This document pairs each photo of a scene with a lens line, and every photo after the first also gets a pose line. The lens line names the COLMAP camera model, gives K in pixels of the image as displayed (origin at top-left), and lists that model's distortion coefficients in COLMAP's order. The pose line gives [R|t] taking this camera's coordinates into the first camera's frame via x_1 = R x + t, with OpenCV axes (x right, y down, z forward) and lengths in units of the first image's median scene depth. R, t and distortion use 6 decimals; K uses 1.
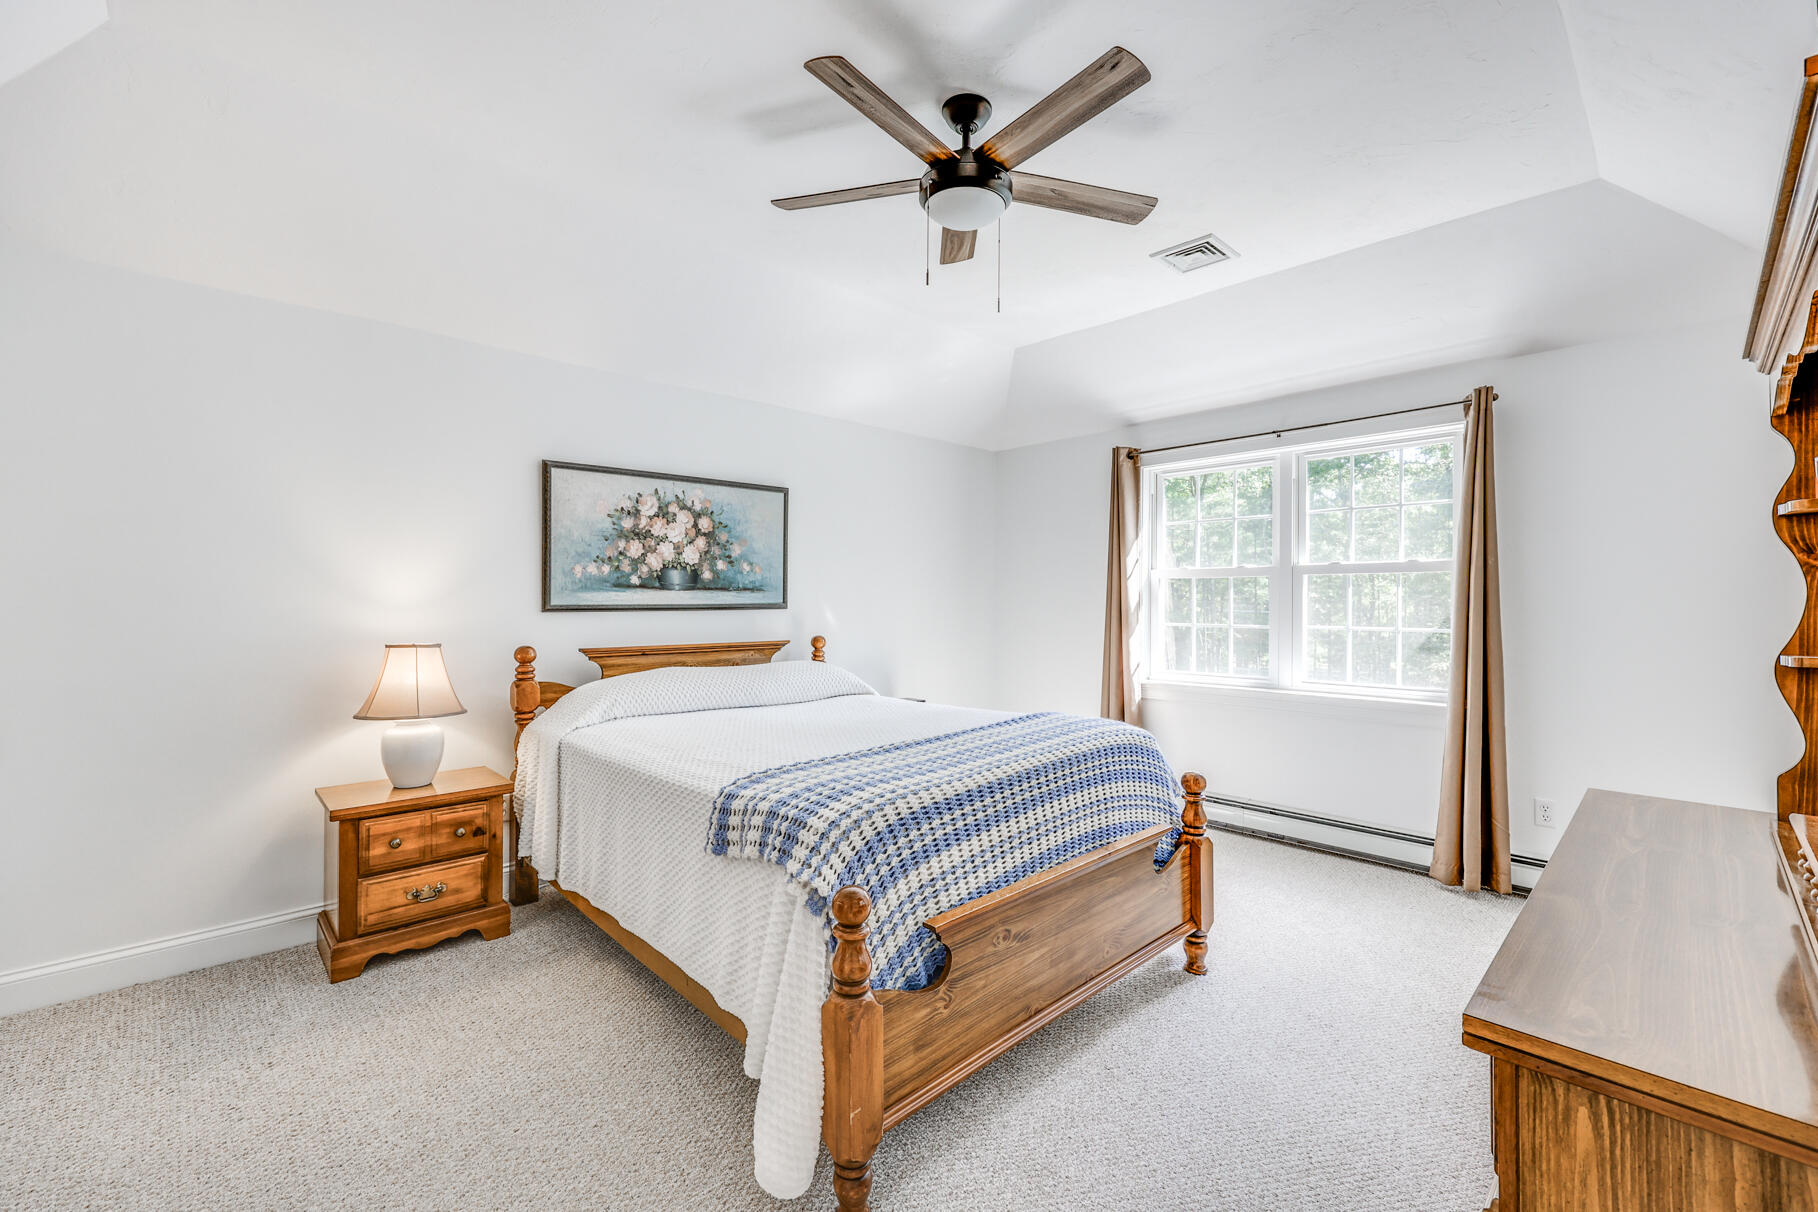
lens RADIAL K [[751.6, 0, 915.6], [0, 751.6, 602.9], [0, 0, 1]] dist [0.001414, -0.000024]
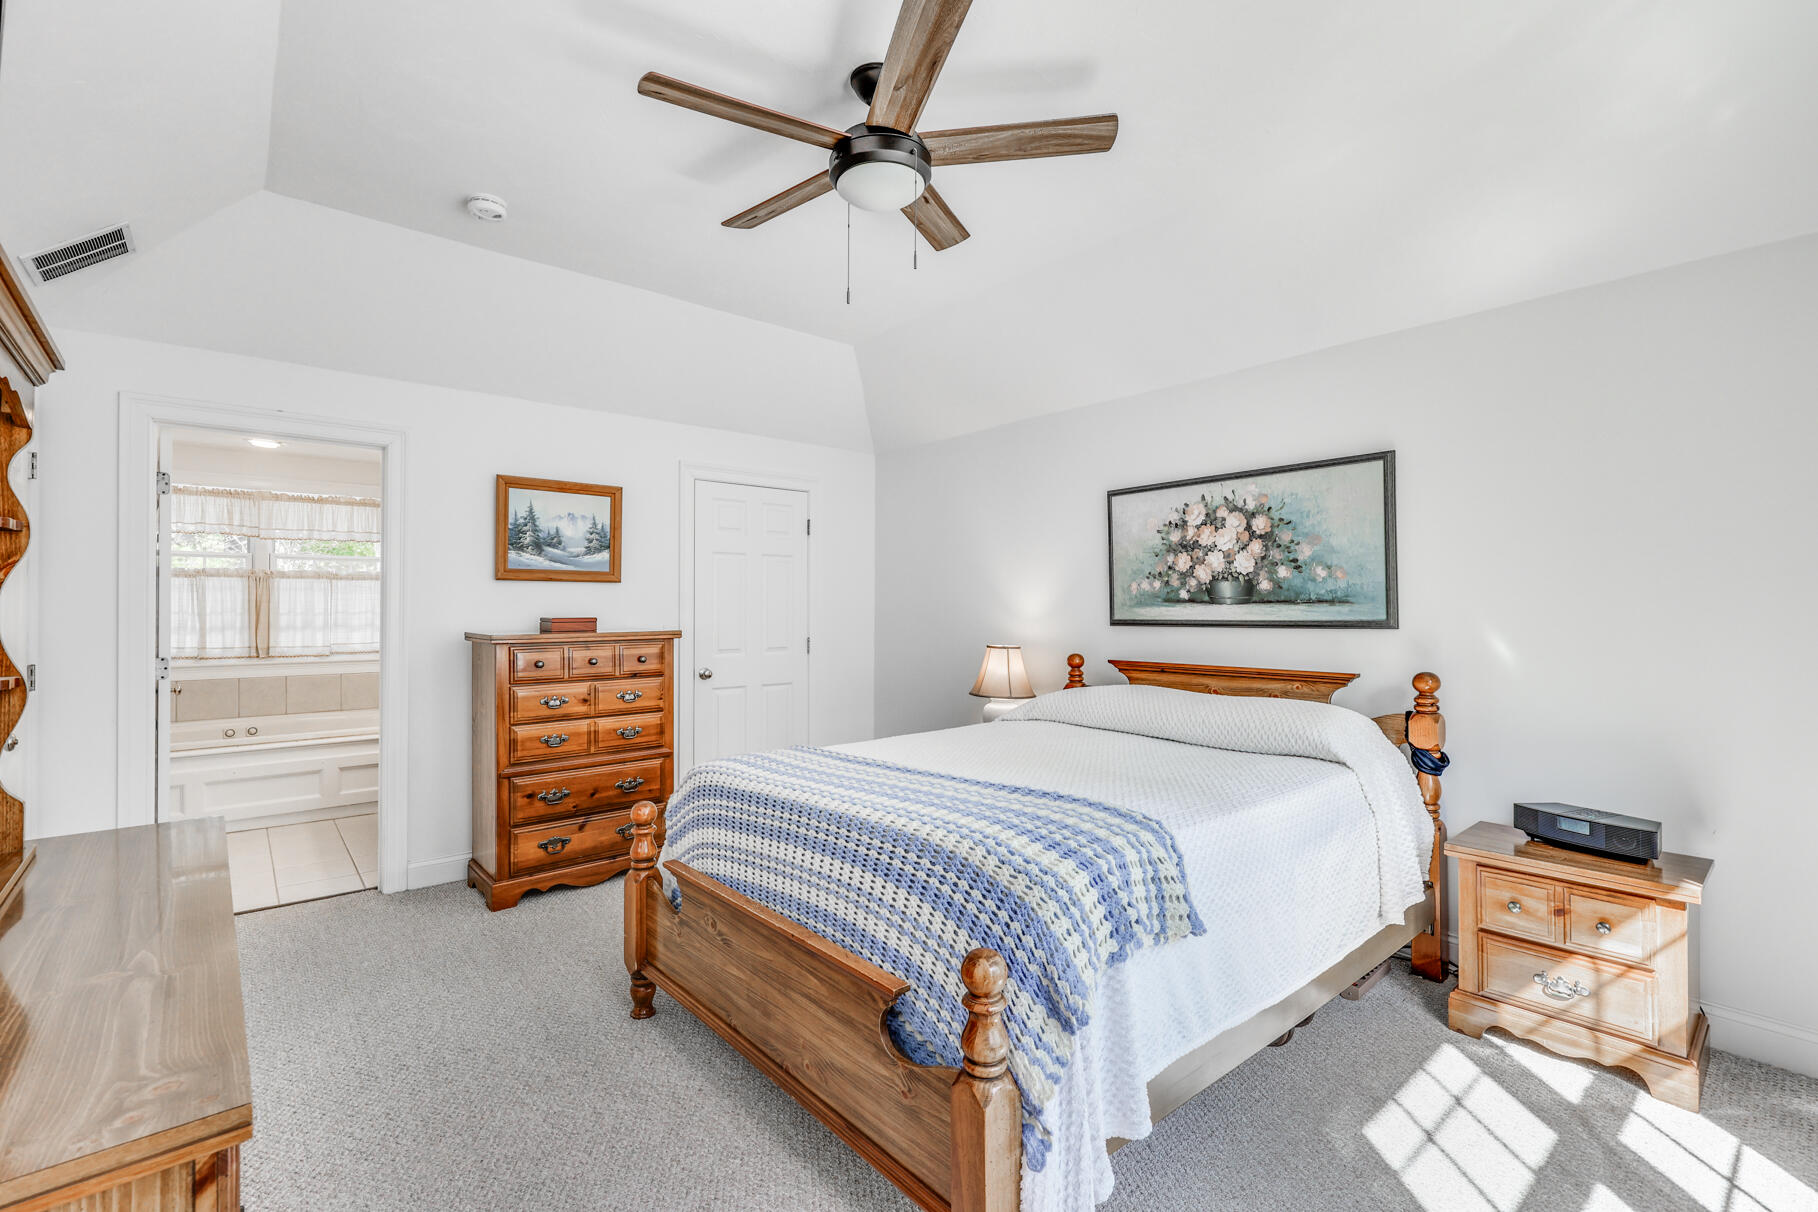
lens RADIAL K [[822.1, 0, 927.1], [0, 822.1, 604.5], [0, 0, 1]] dist [0.001958, -0.000906]
pose [[-0.044047, -0.007566, -0.999001, 0.669526], [-0.001770, 0.999970, -0.007495, -0.008731], [0.999028, 0.001438, -0.044059, 0.696588]]
